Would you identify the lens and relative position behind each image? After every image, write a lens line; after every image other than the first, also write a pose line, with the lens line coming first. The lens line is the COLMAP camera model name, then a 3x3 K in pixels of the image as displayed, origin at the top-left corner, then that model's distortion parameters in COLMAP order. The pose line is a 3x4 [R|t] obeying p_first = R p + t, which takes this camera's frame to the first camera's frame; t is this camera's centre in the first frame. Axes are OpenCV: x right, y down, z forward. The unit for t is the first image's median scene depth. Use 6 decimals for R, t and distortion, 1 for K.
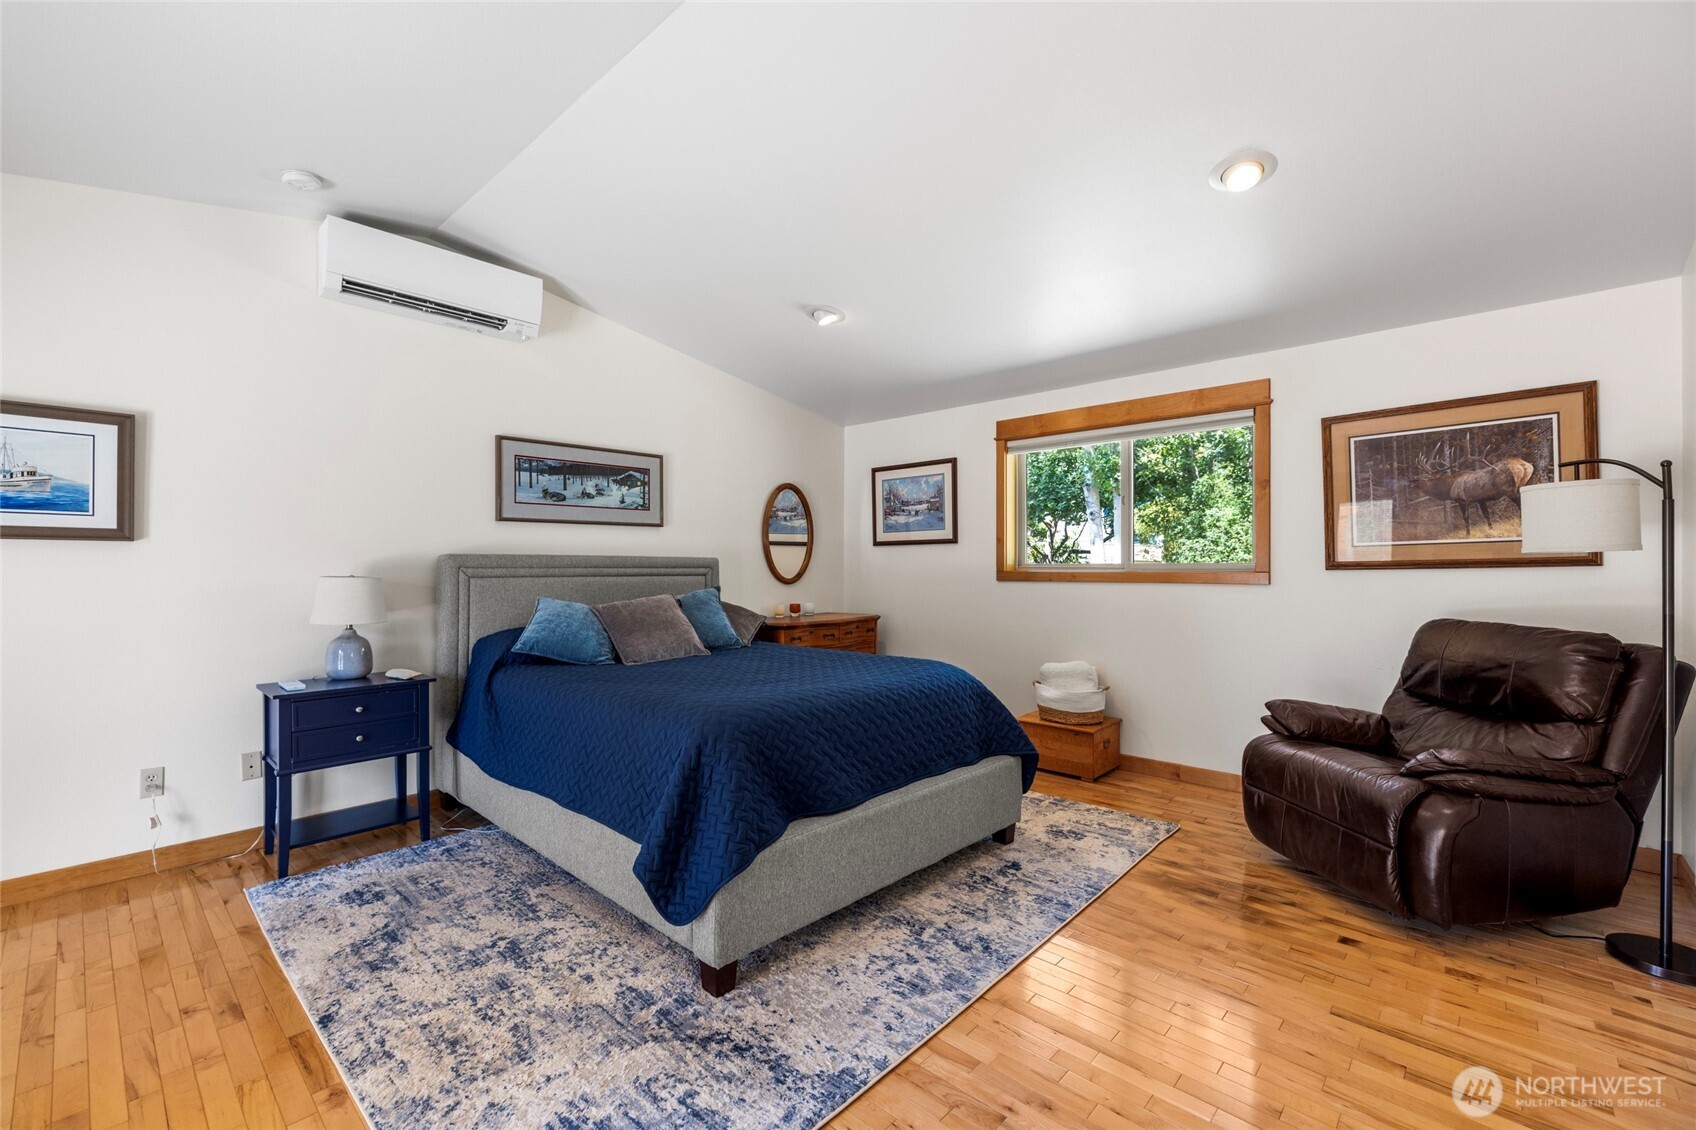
lens RADIAL K [[718.2, 0, 851.9], [0, 718.2, 563.9], [0, 0, 1]] dist [0.000963, -0.000139]
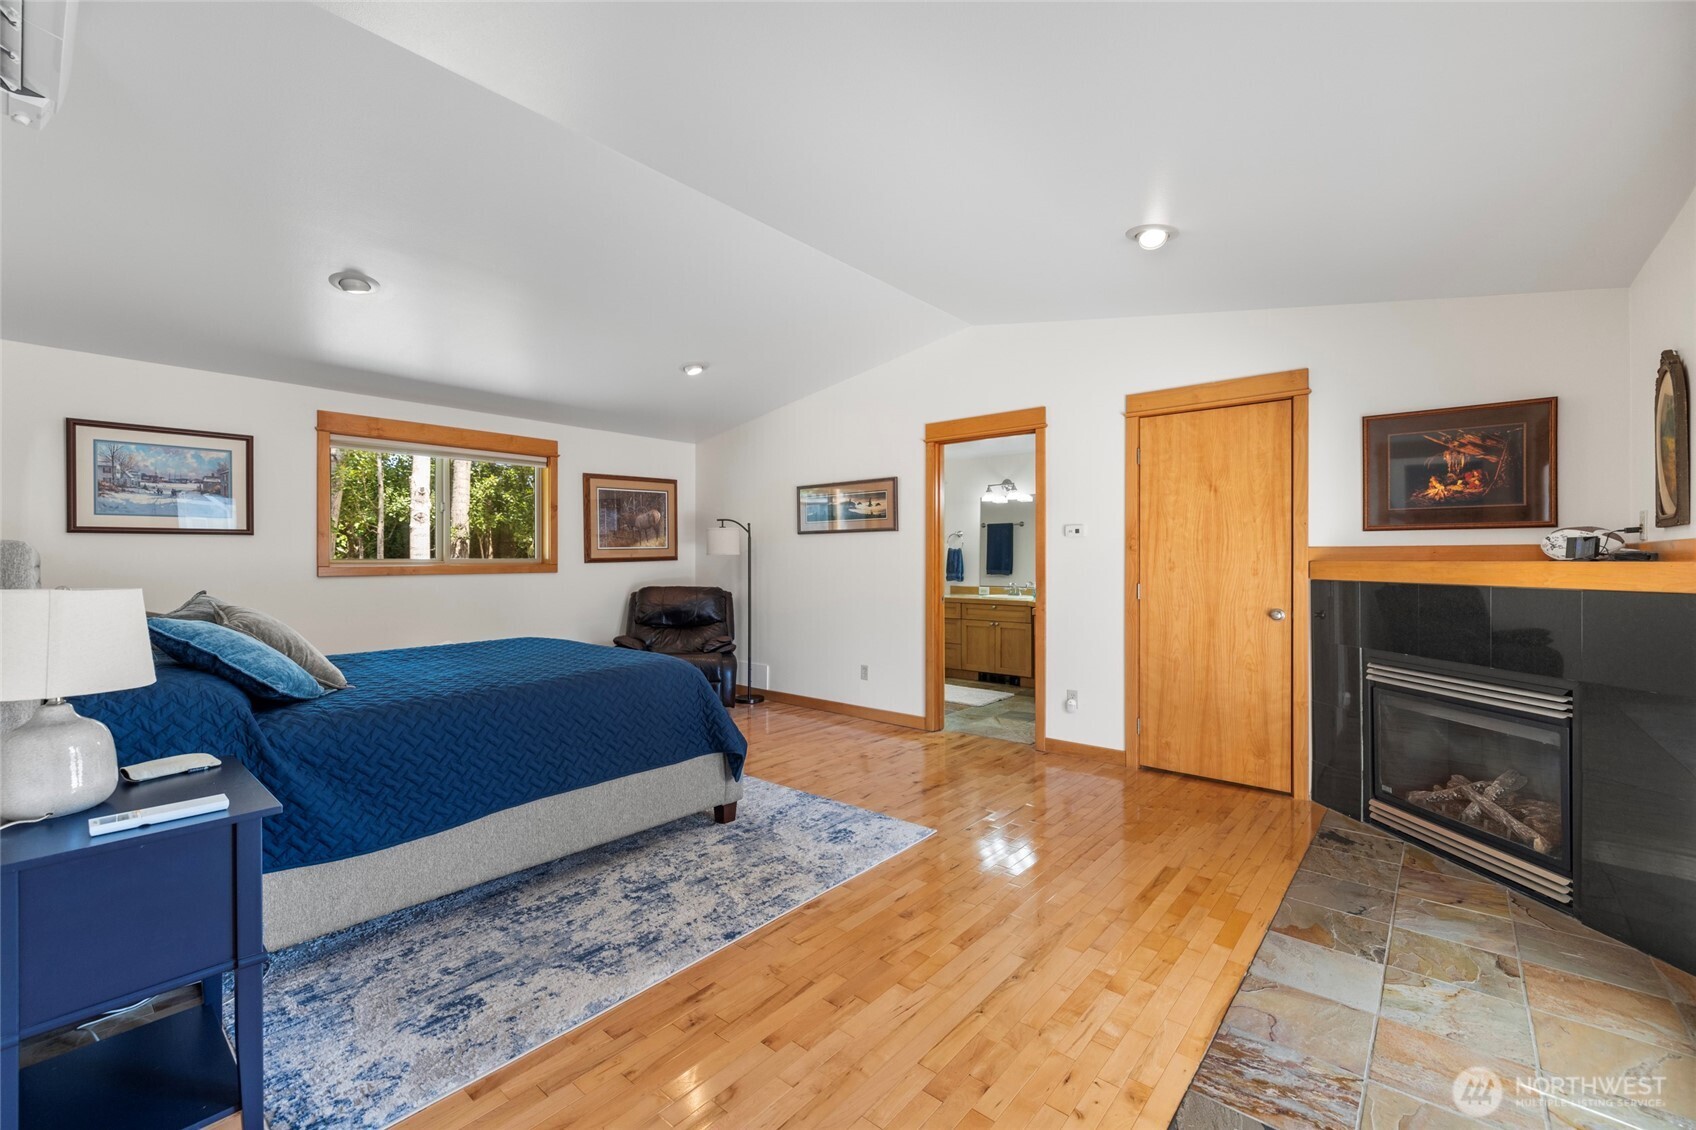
lens RADIAL K [[718.2, 0, 834.9], [0, 718.2, 556.6], [0, 0, 1]] dist [0.000963, -0.000139]
pose [[-0.033379, 0.001619, 0.999441, -1.538668], [-0.003289, 0.999993, -0.001730, -0.007707], [-0.999437, -0.003345, -0.033374, 0.678087]]
